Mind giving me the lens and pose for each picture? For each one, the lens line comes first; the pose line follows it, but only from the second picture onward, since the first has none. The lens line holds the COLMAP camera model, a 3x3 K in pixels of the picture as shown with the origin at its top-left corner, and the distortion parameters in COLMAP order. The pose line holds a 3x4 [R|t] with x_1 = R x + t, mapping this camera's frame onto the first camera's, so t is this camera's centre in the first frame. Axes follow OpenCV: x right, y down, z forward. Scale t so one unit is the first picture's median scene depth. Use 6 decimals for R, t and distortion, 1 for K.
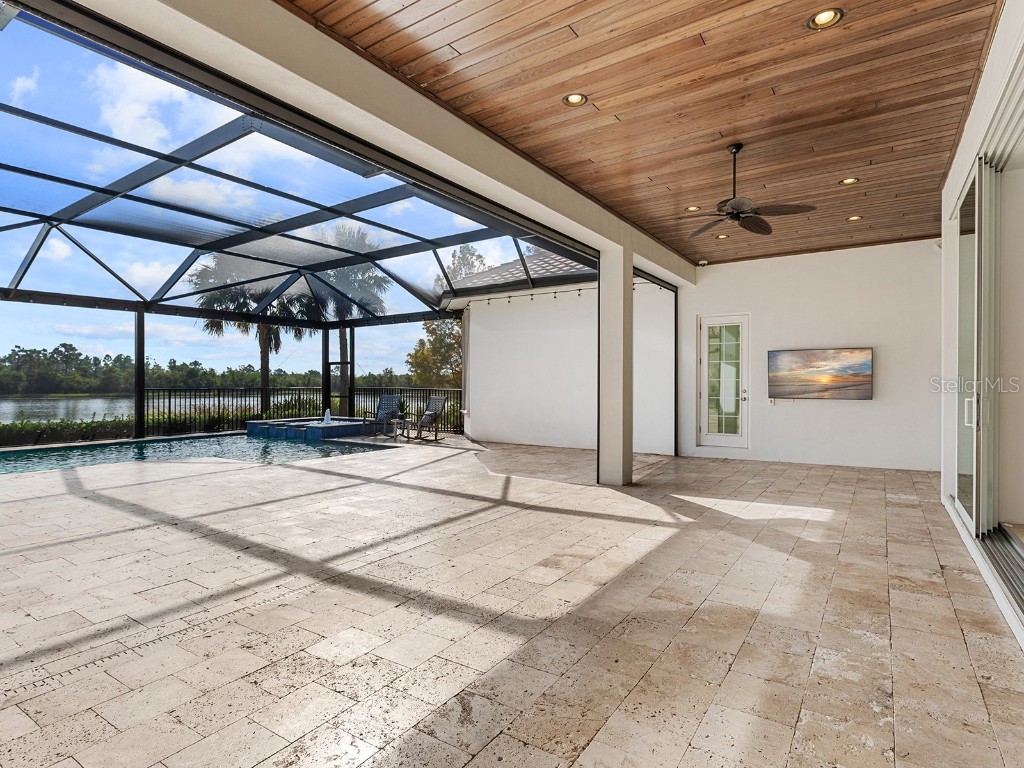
lens RADIAL K [[524.9, 0, 539.4], [0, 524.9, 358.4], [0, 0, 1]] dist [0.001955, 0.000285]
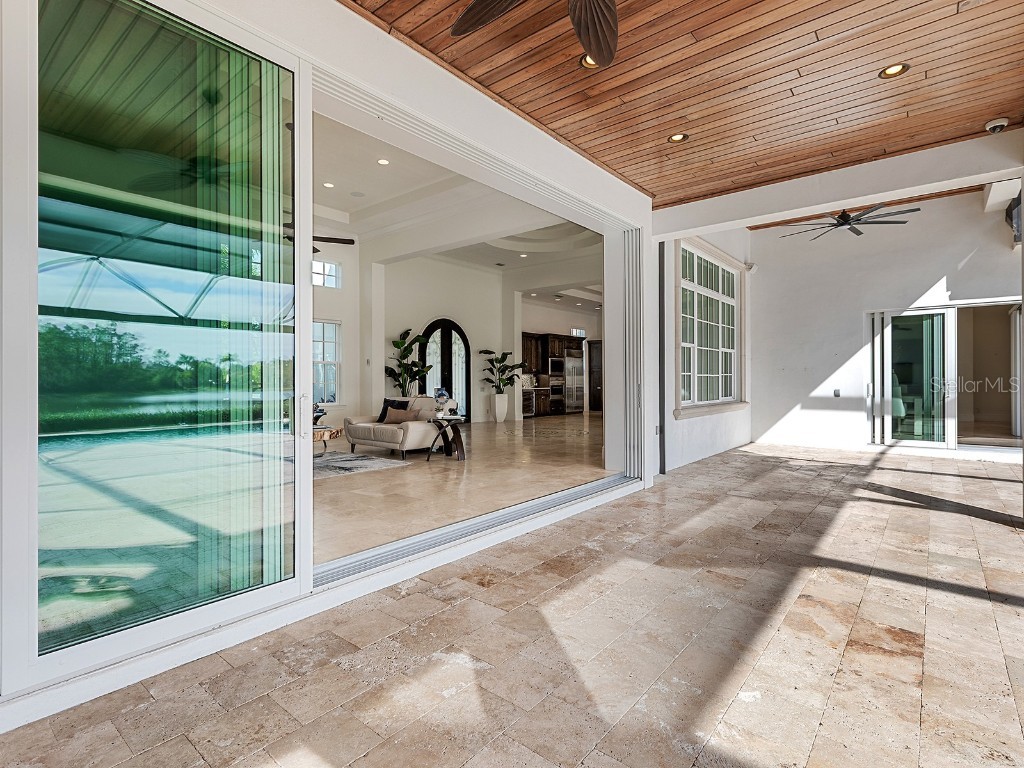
lens RADIAL K [[506.4, 0, 519.1], [0, 506.4, 399.0], [0, 0, 1]] dist [0.001911, -0.000949]
pose [[-0.992312, -0.001617, 0.123752, 0.437951], [-0.003135, 0.999922, -0.012073, 0.071814], [-0.123723, -0.012368, -0.992240, 1.678963]]
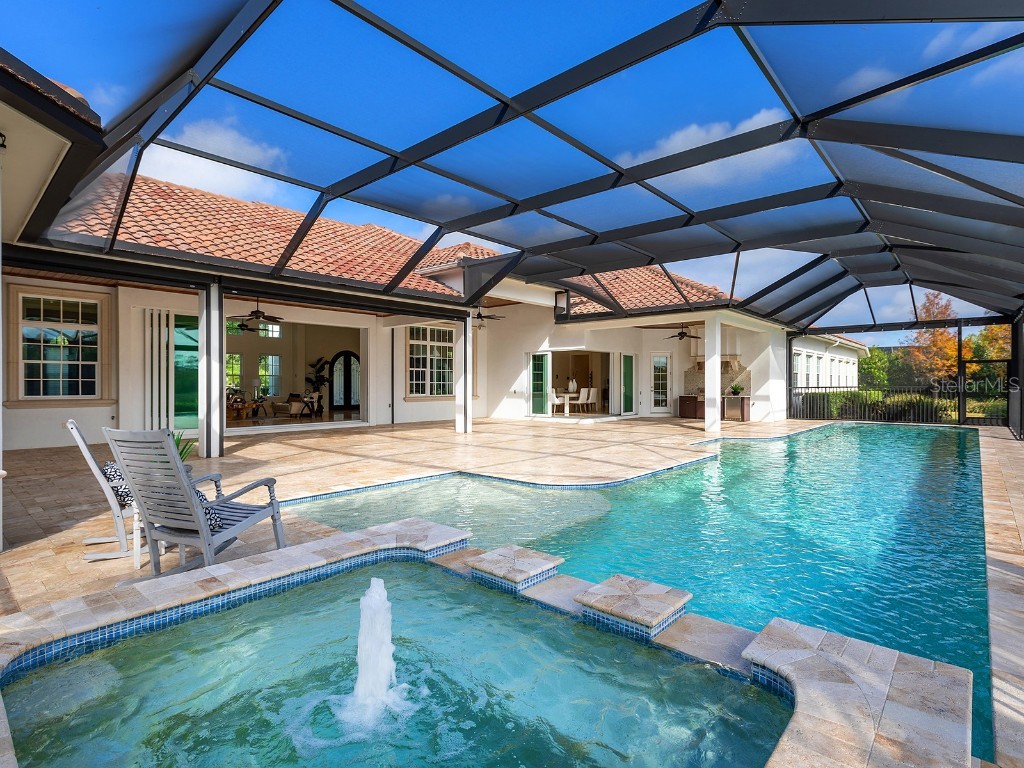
lens RADIAL K [[516.1, 0, 512.0], [0, 516.1, 384.0], [0, 0, 1]] dist [0.001646, -0.000265]
pose [[-0.983347, 0.000418, 0.181737, -1.568150], [-0.009610, 0.998479, -0.054293, 0.201668], [-0.181483, -0.055135, -0.981847, 3.891976]]
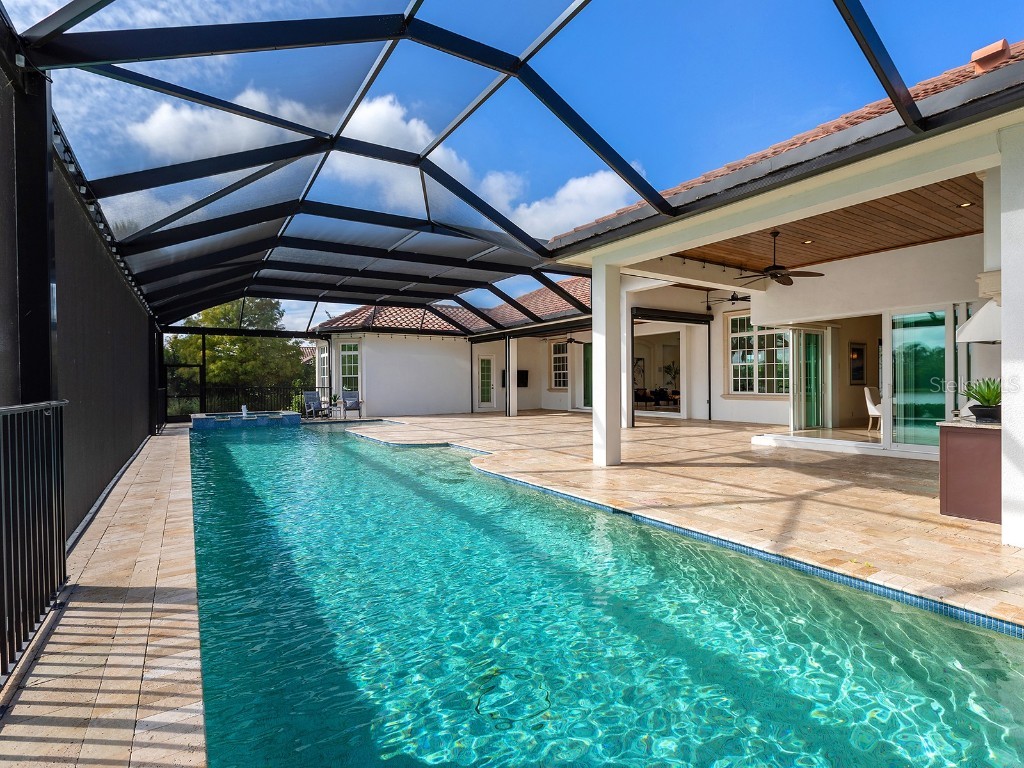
lens RADIAL K [[516.1, 0, 512.0], [0, 516.1, 384.0], [0, 0, 1]] dist [0.001646, -0.000265]
pose [[0.428036, -0.012173, 0.903680, -4.414802], [-0.037586, 0.998804, 0.031257, -0.062766], [-0.902980, -0.047345, 0.427067, -0.442614]]
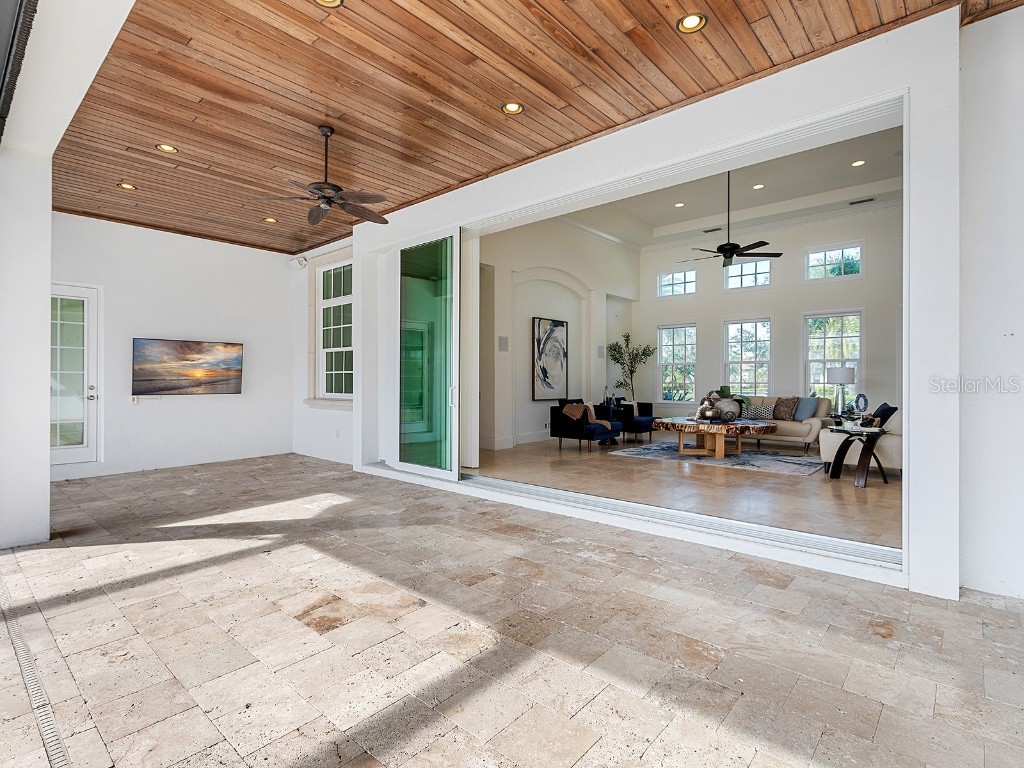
lens RADIAL K [[516.1, 0, 512.0], [0, 516.1, 384.0], [0, 0, 1]] dist [0.001646, -0.000265]
pose [[0.163311, -0.007507, 0.986546, -0.621357], [-0.054964, 0.998349, 0.016696, 0.025673], [-0.985042, -0.056952, 0.162628, 0.614701]]
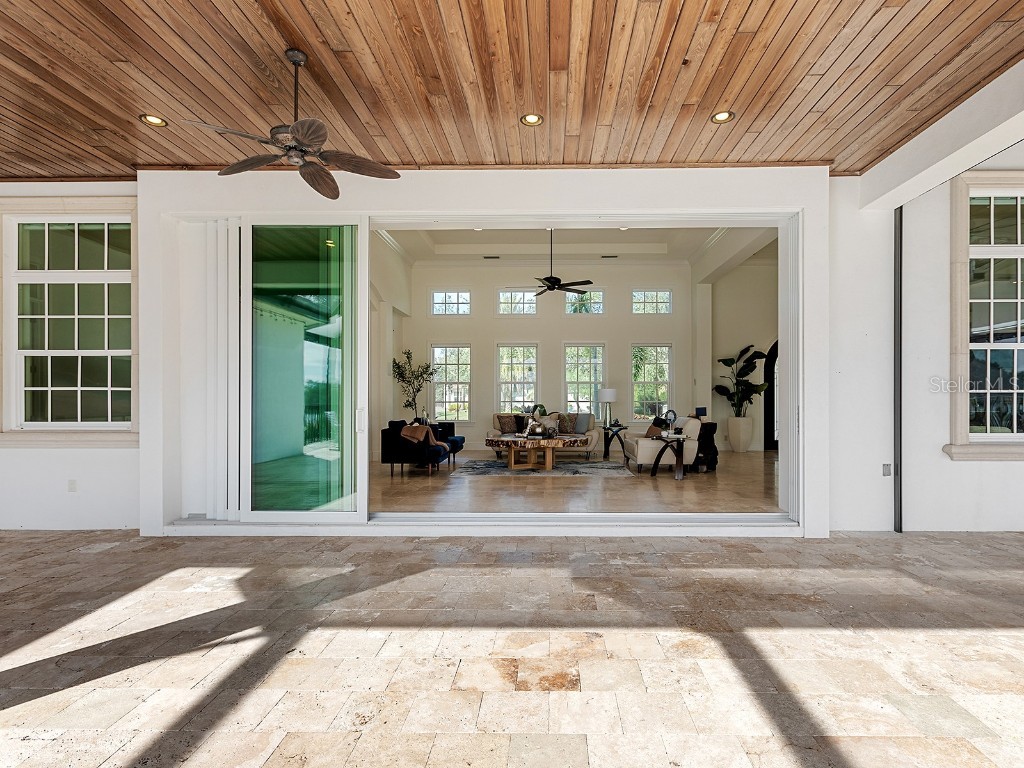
lens RADIAL K [[543.3, 0, 545.6], [0, 543.3, 405.8], [0, 0, 1]] dist [0.001714, 0.000311]
pose [[-0.520891, -0.012414, 0.853533, -0.513036], [-0.047155, 0.998786, -0.014251, 0.057931], [-0.852319, -0.047672, -0.520844, 1.319699]]
